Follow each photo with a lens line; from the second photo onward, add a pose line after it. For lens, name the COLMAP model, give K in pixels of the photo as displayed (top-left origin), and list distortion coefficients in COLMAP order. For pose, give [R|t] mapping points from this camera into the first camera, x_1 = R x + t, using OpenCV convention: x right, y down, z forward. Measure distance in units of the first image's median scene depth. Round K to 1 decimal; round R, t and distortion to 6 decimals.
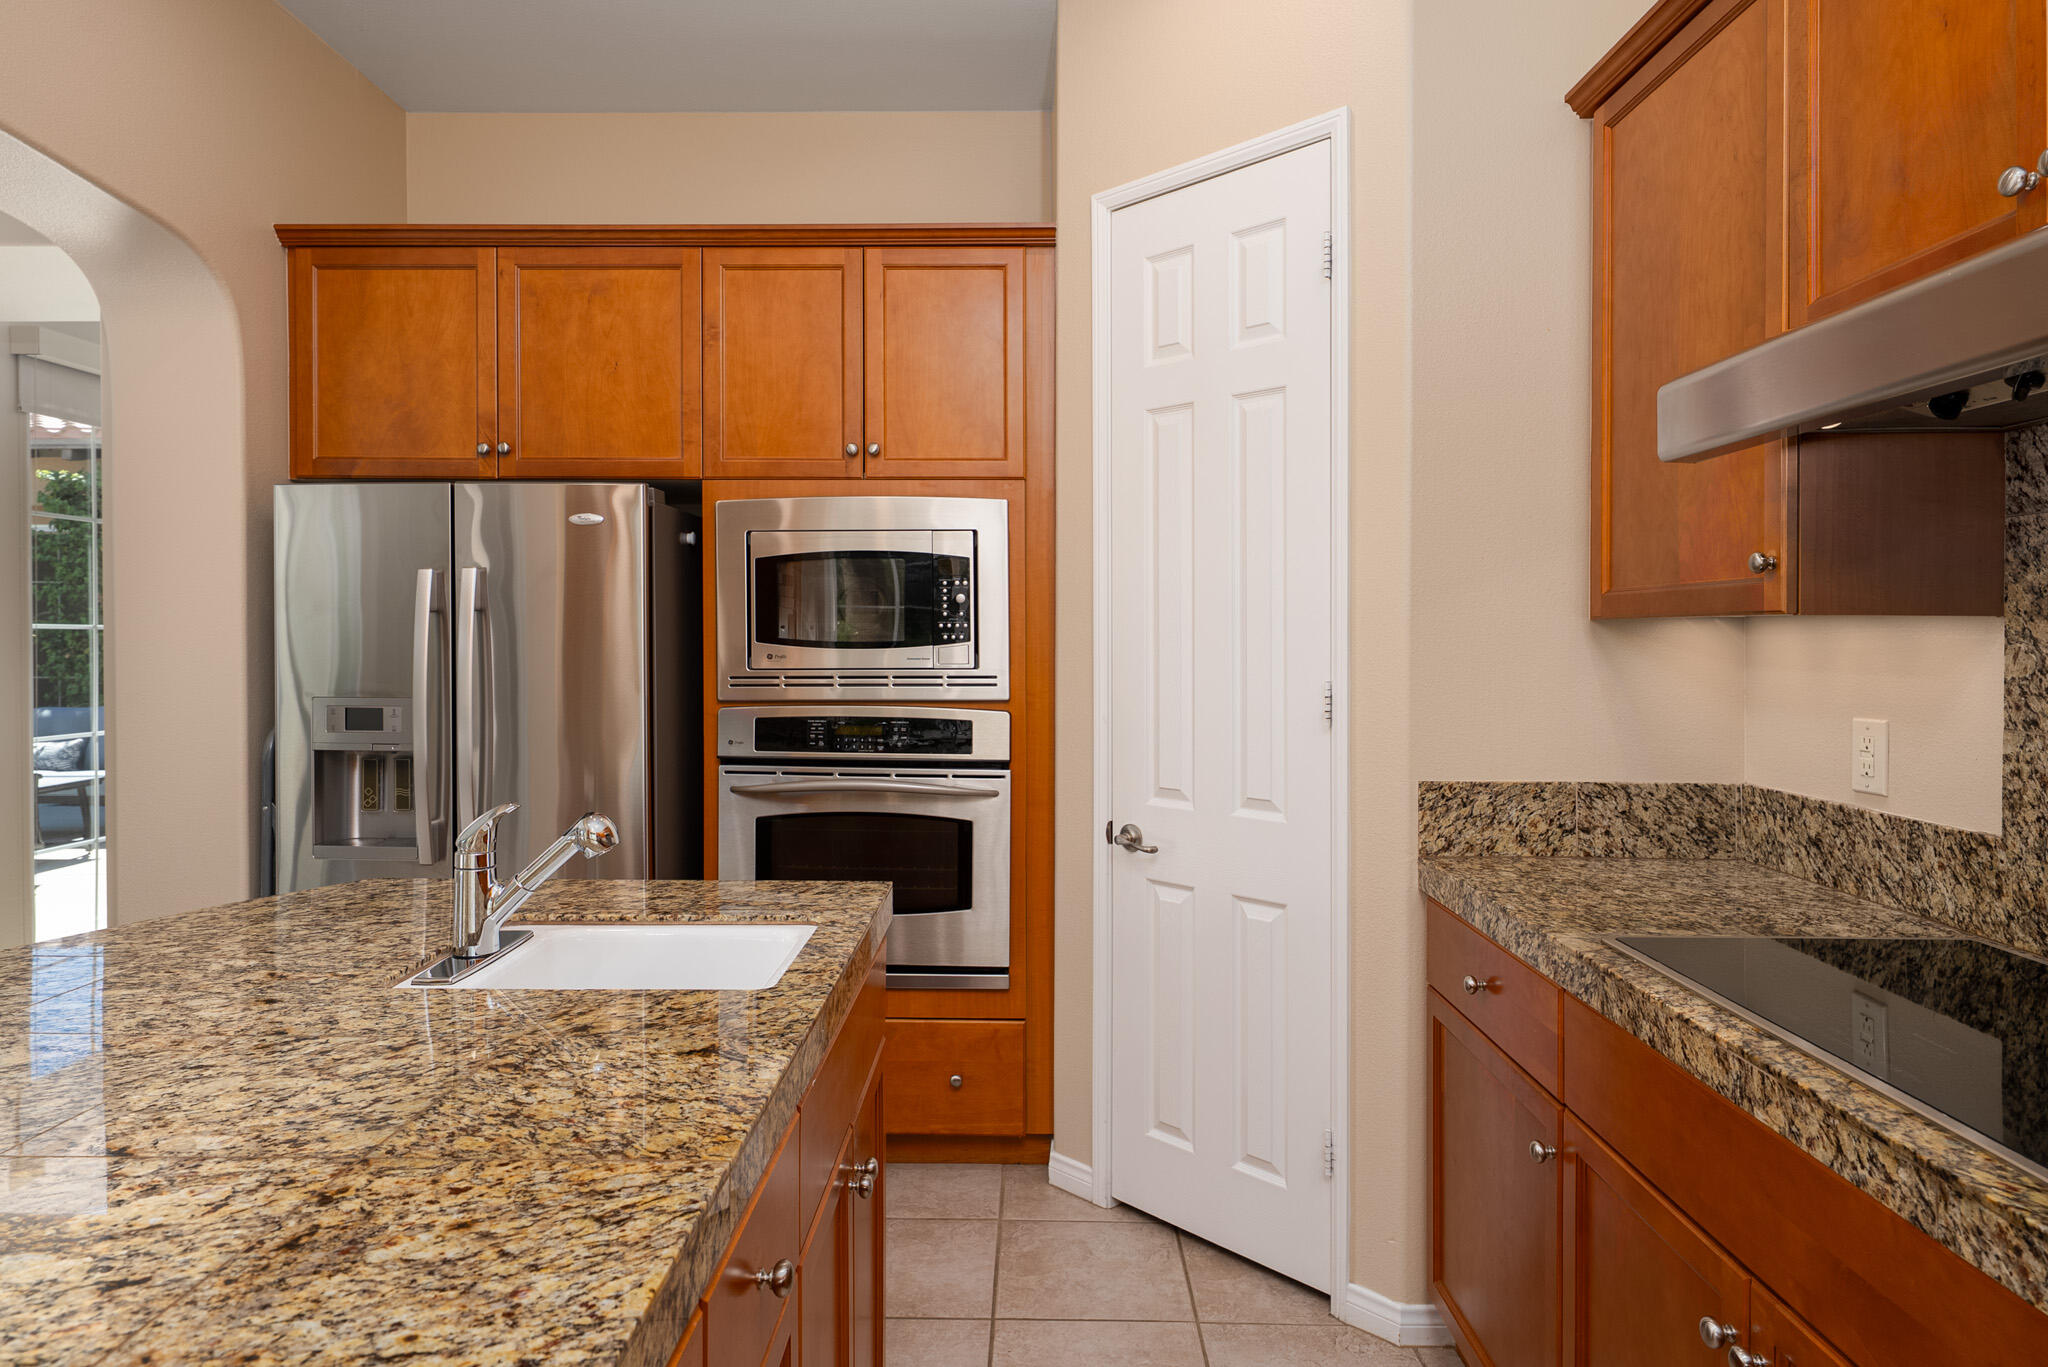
lens RADIAL K [[1199.9, 0, 1062.3], [0, 1199.9, 647.8], [0, 0, 1]] dist [-0.002669, -0.002507]
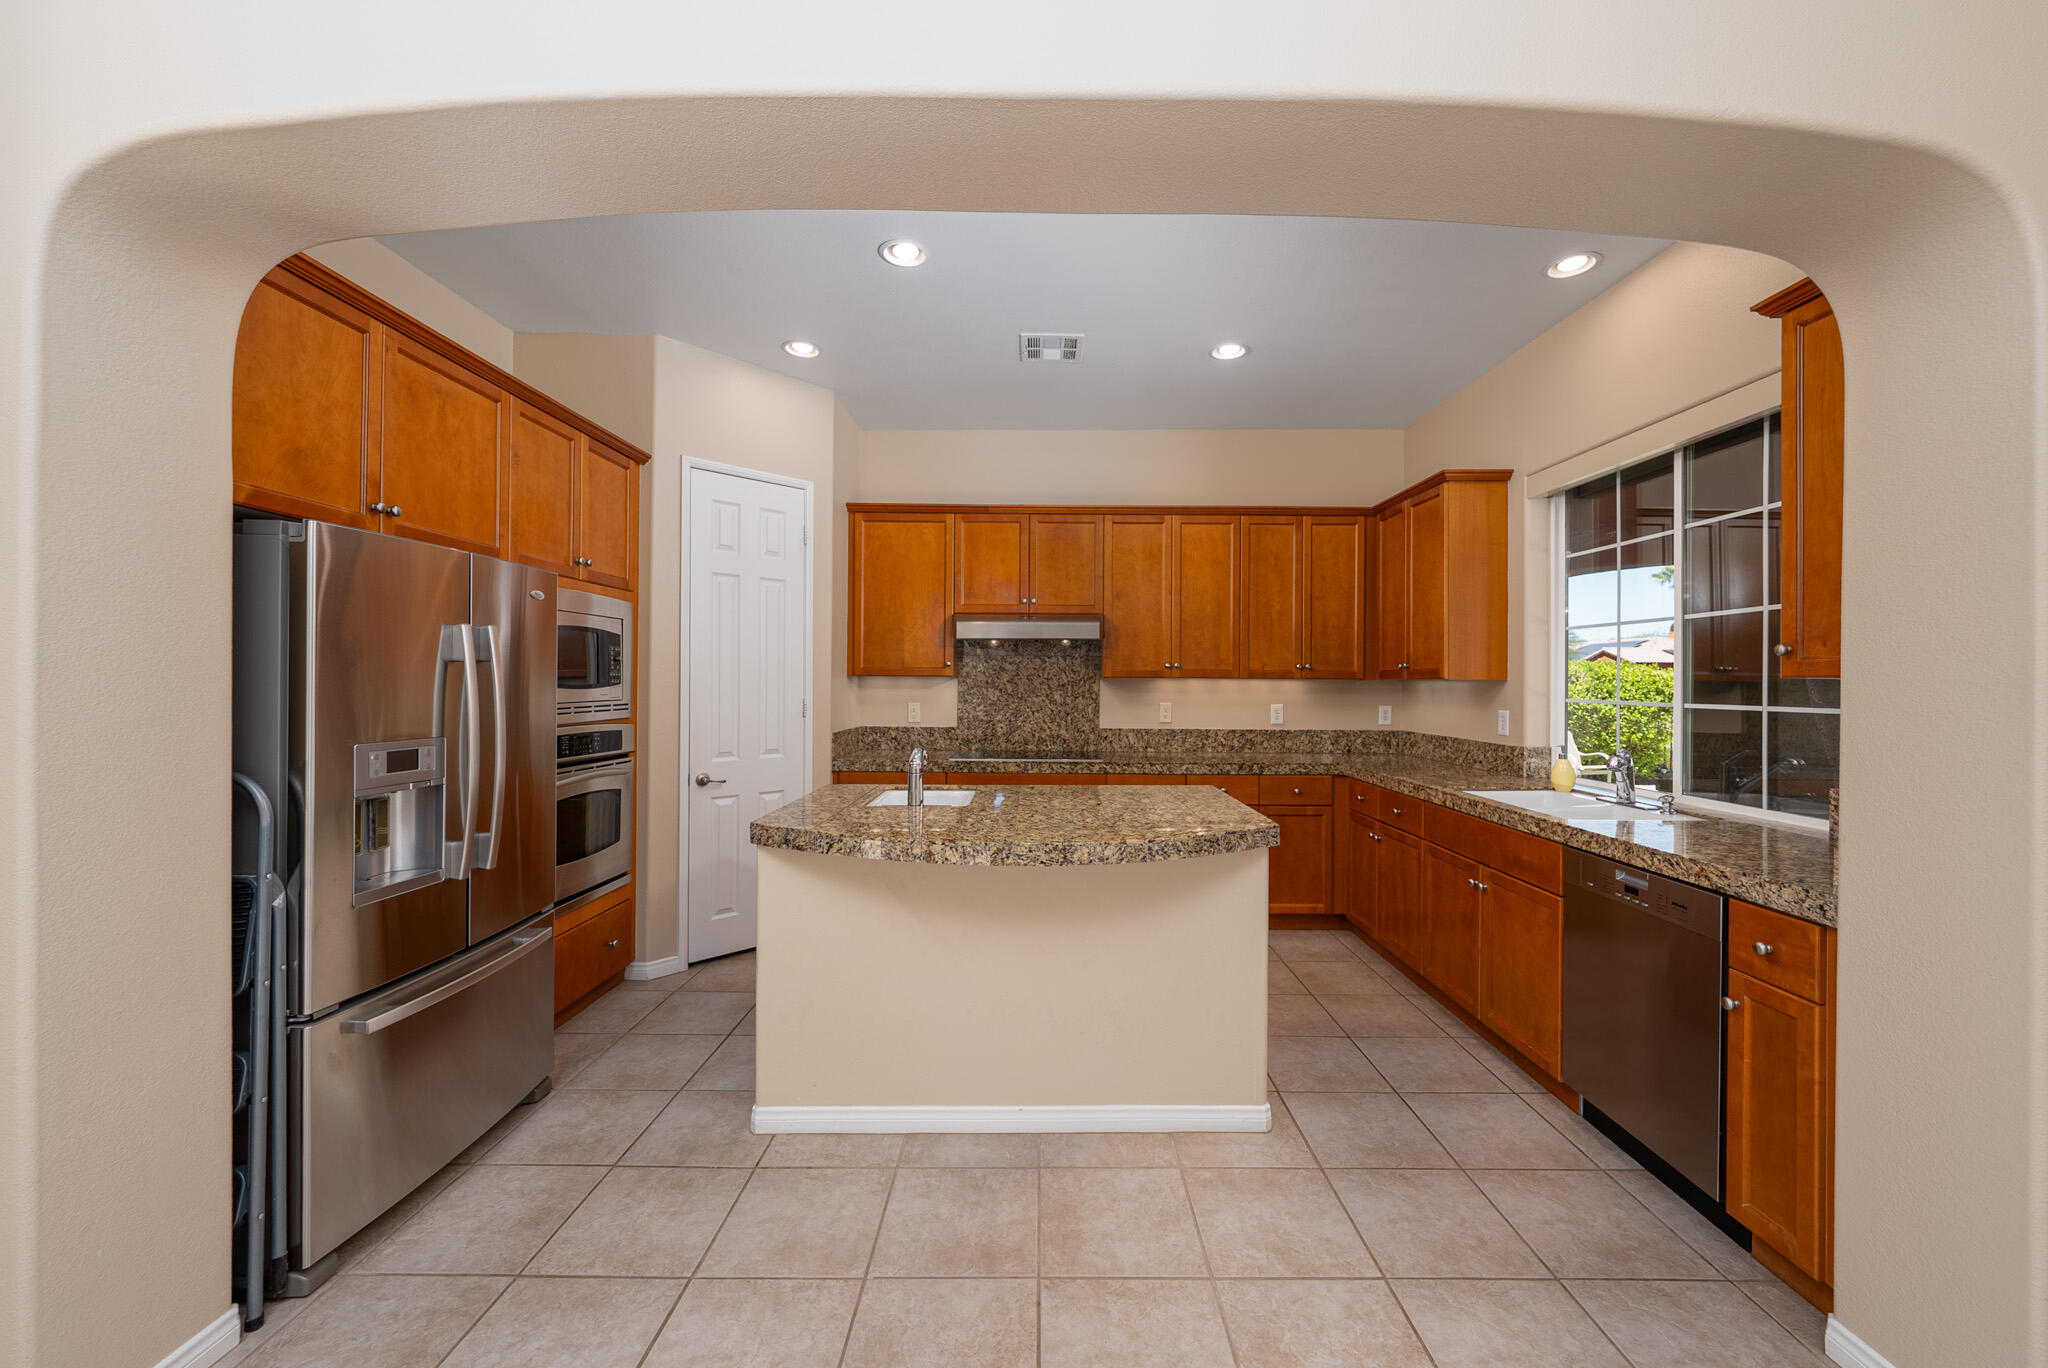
lens RADIAL K [[773.8, 0, 1060.0], [0, 773.8, 686.8], [0, 0, 1]] dist [0.008648, -0.000317]
pose [[-0.039371, -0.011401, 0.999160, -2.949905], [0.003082, 0.999929, 0.011531, -0.029720], [-0.999220, 0.003533, -0.039333, 1.024593]]
